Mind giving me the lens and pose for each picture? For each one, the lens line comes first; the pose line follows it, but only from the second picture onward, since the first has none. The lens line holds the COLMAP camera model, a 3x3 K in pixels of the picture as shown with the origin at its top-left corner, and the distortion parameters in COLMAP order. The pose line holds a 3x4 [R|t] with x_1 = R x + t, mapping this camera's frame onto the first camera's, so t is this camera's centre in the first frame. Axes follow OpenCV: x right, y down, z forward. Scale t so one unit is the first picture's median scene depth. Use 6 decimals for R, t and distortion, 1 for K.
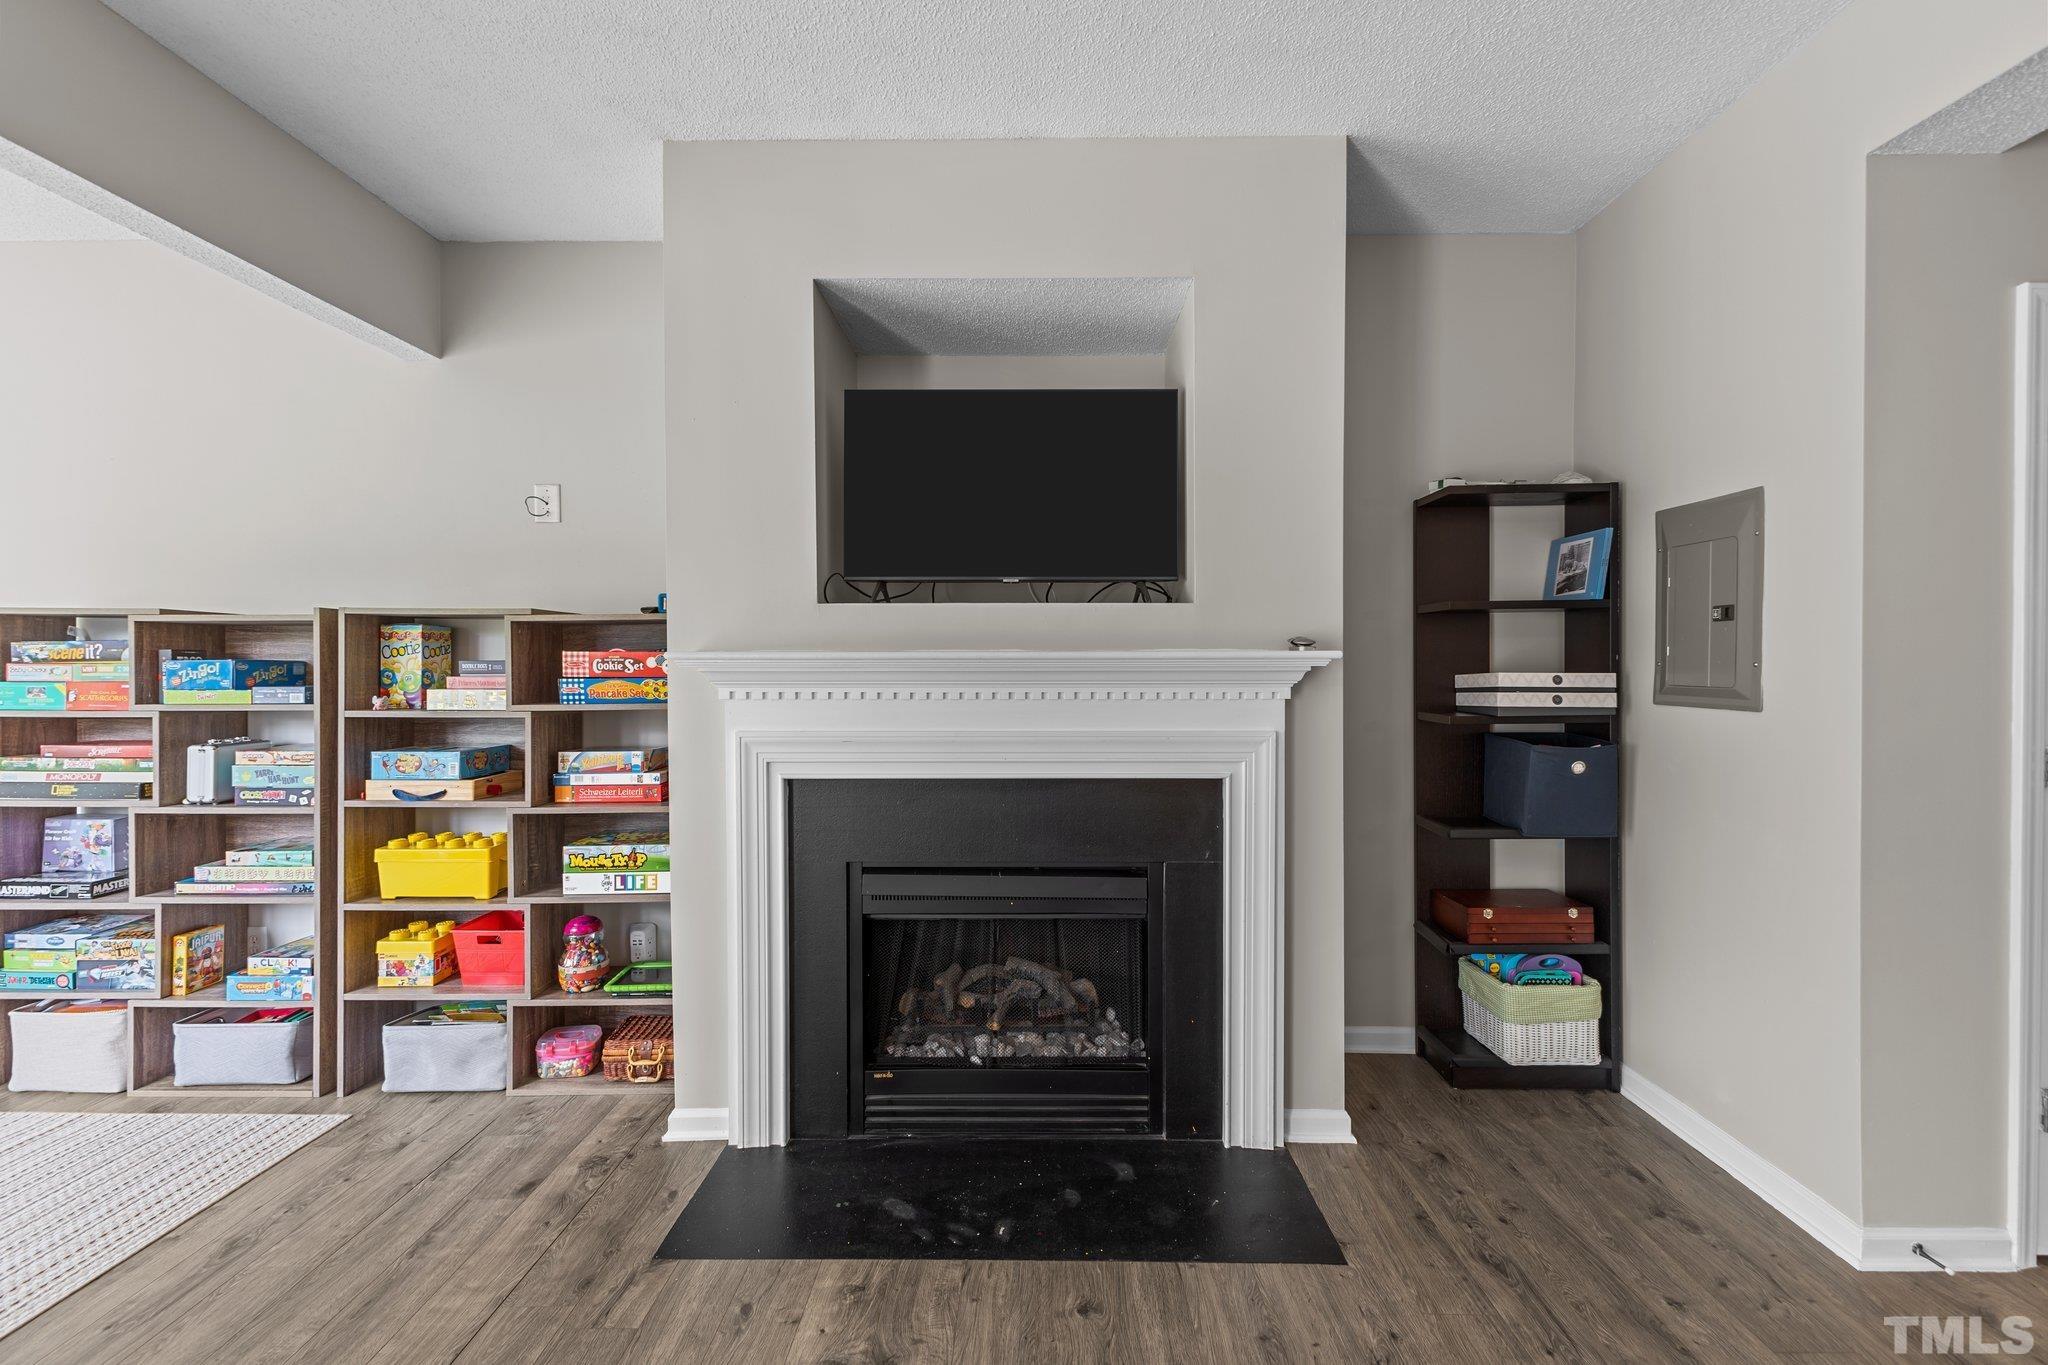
lens RADIAL K [[886.4, 0, 1024.2], [0, 886.4, 672.2], [0, 0, 1]] dist [0.015032, -0.004381]
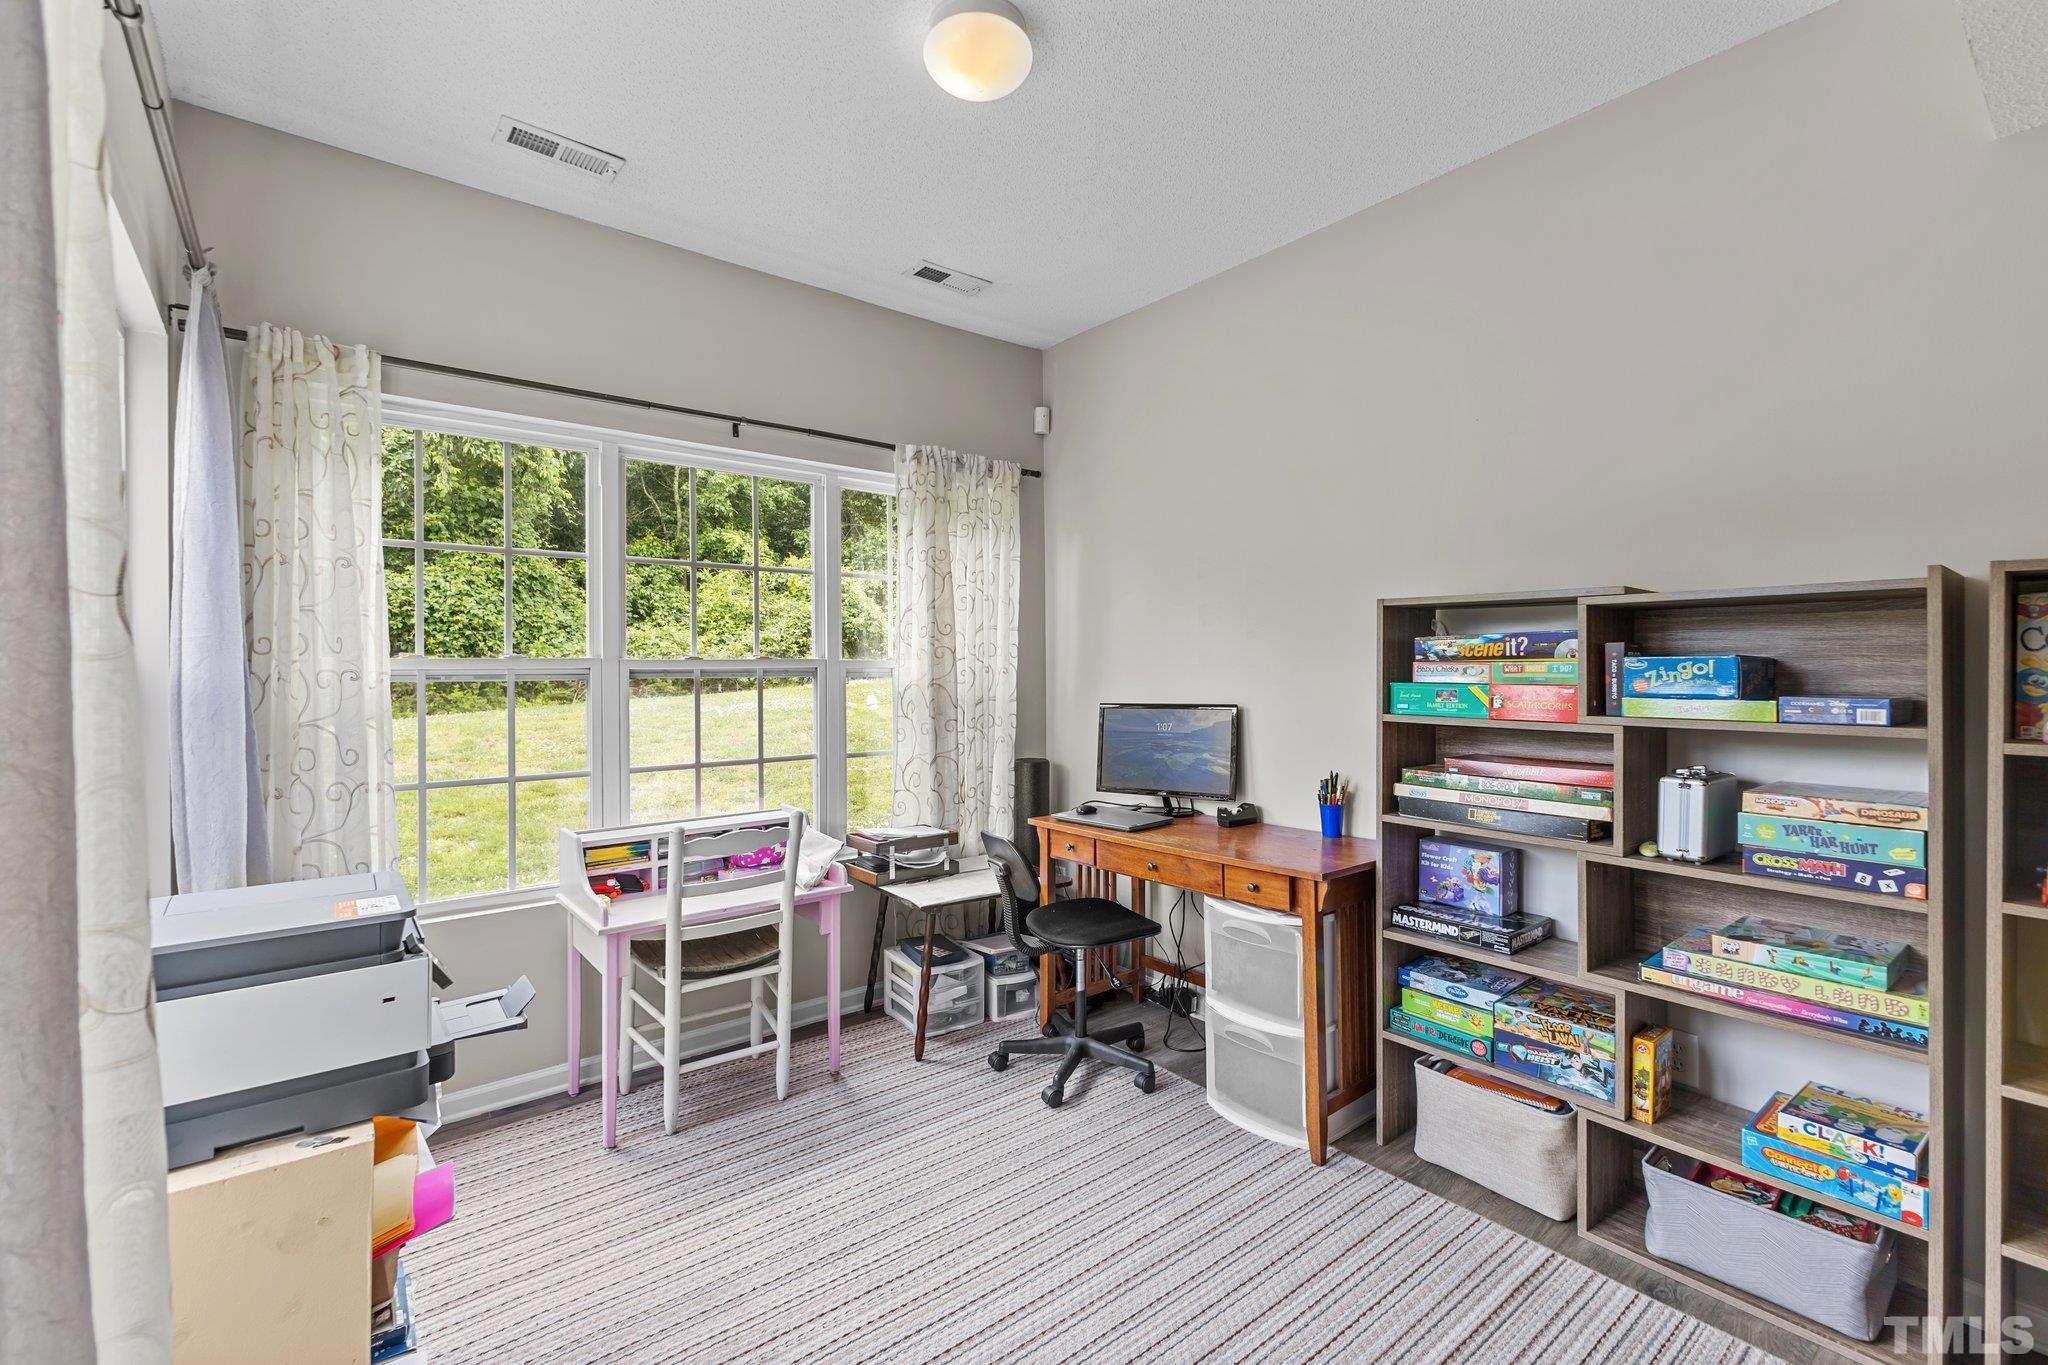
lens RADIAL K [[886.4, 0, 1015.0], [0, 886.4, 665.8], [0, 0, 1]] dist [0.015032, -0.004381]
pose [[0.632476, 0.000698, -0.774580, -0.707681], [-0.009053, 0.999938, -0.006491, 0.003224], [0.774527, 0.011118, 0.632443, 0.150760]]
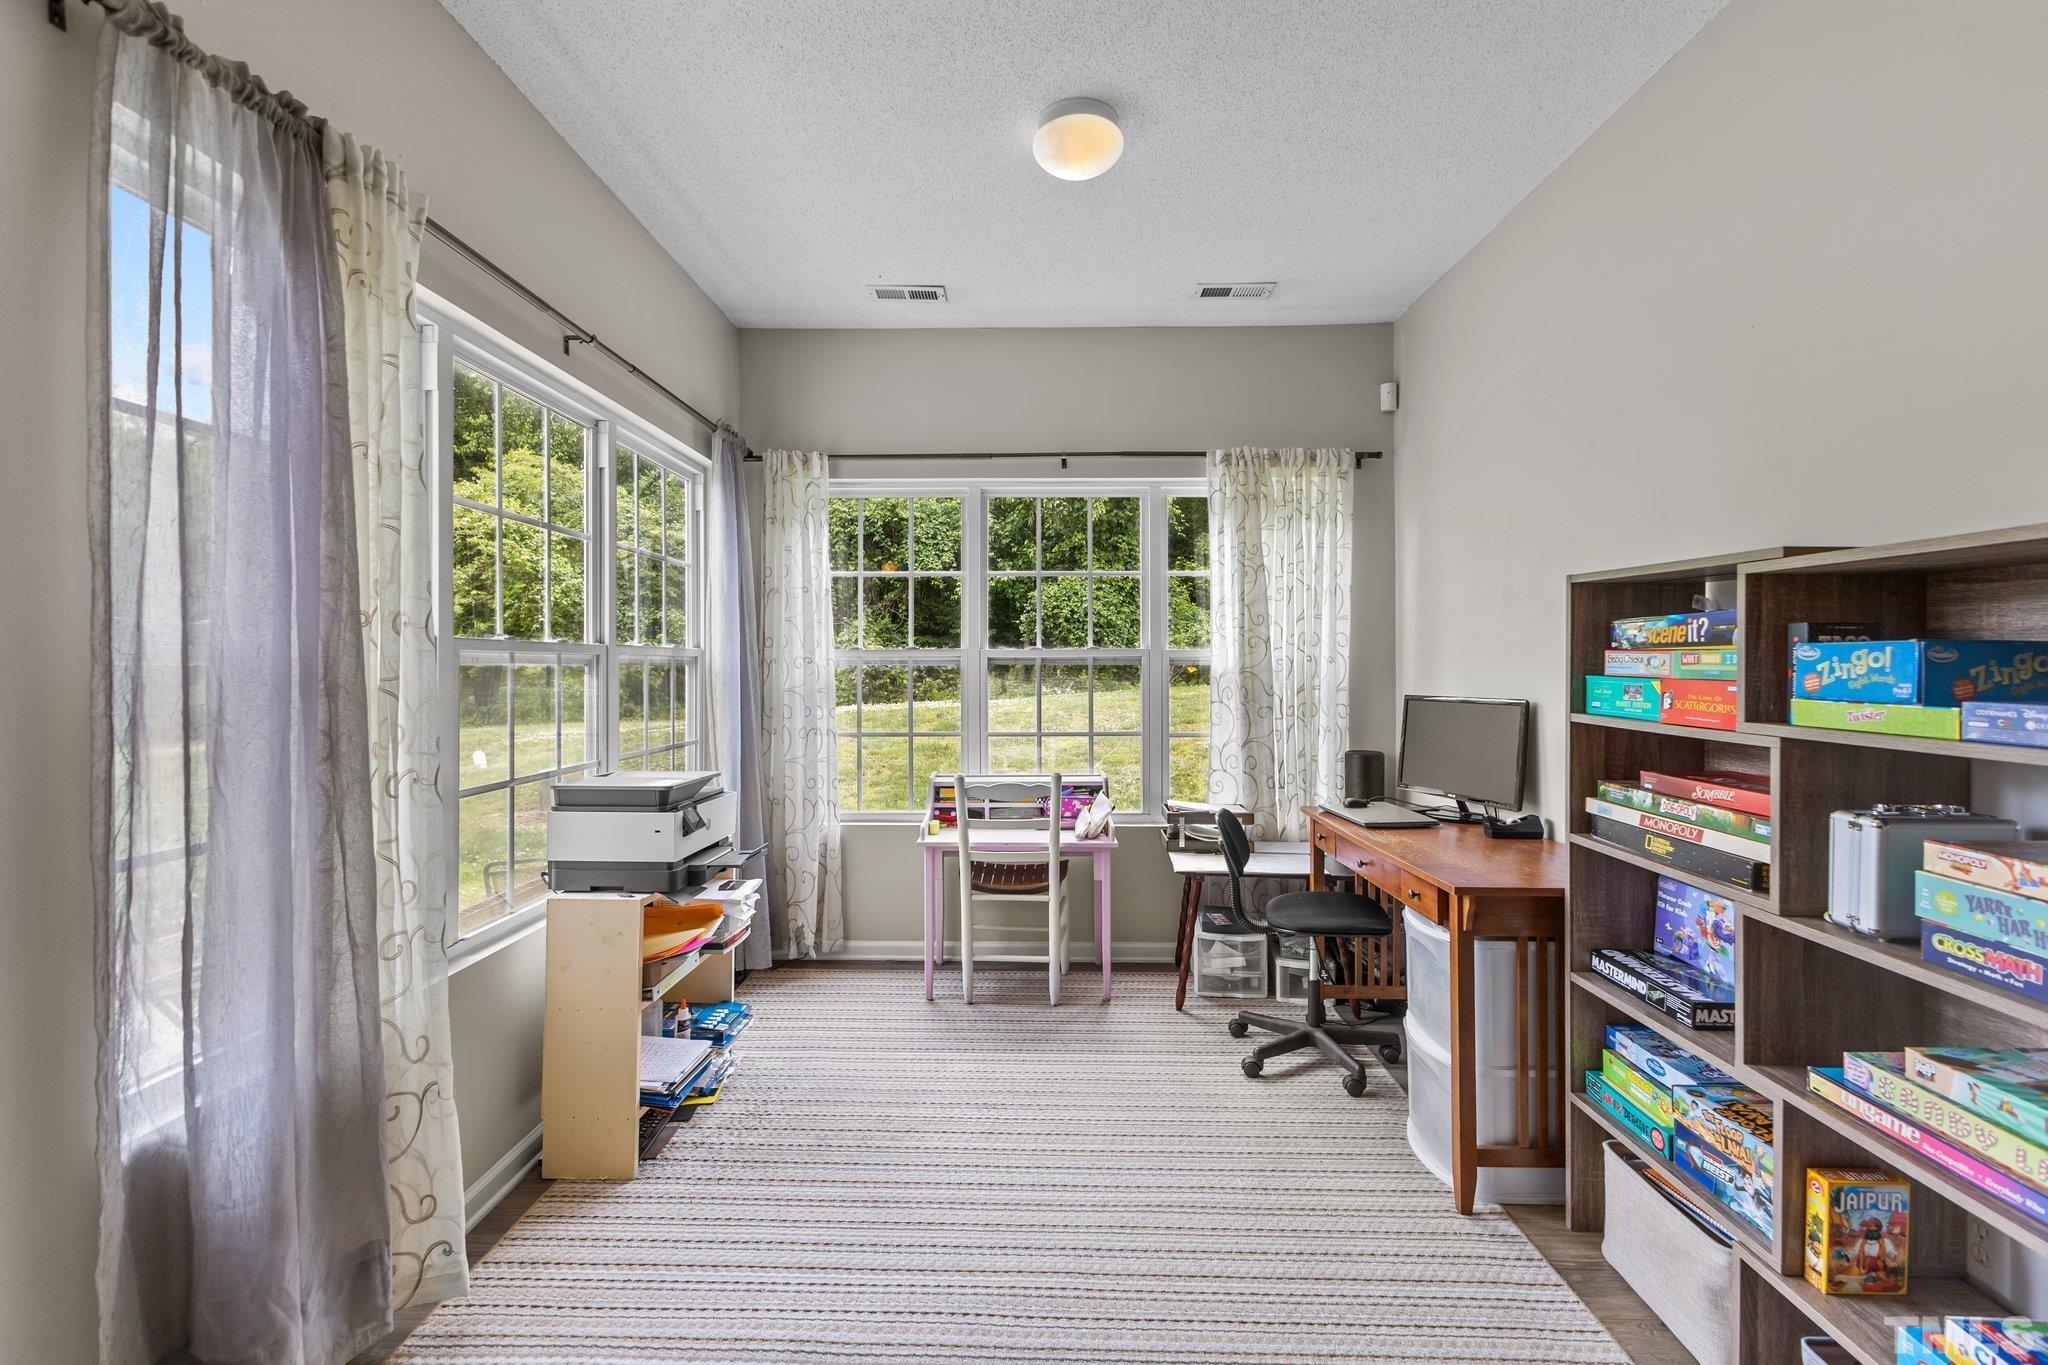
lens RADIAL K [[886.4, 0, 1023.1], [0, 886.4, 652.9], [0, 0, 1]] dist [0.015032, -0.004381]
pose [[-0.012514, -0.000792, -0.999921, -0.418065], [-0.011815, 0.999930, -0.000645, -0.001692], [0.999852, 0.011806, -0.012523, 0.544604]]
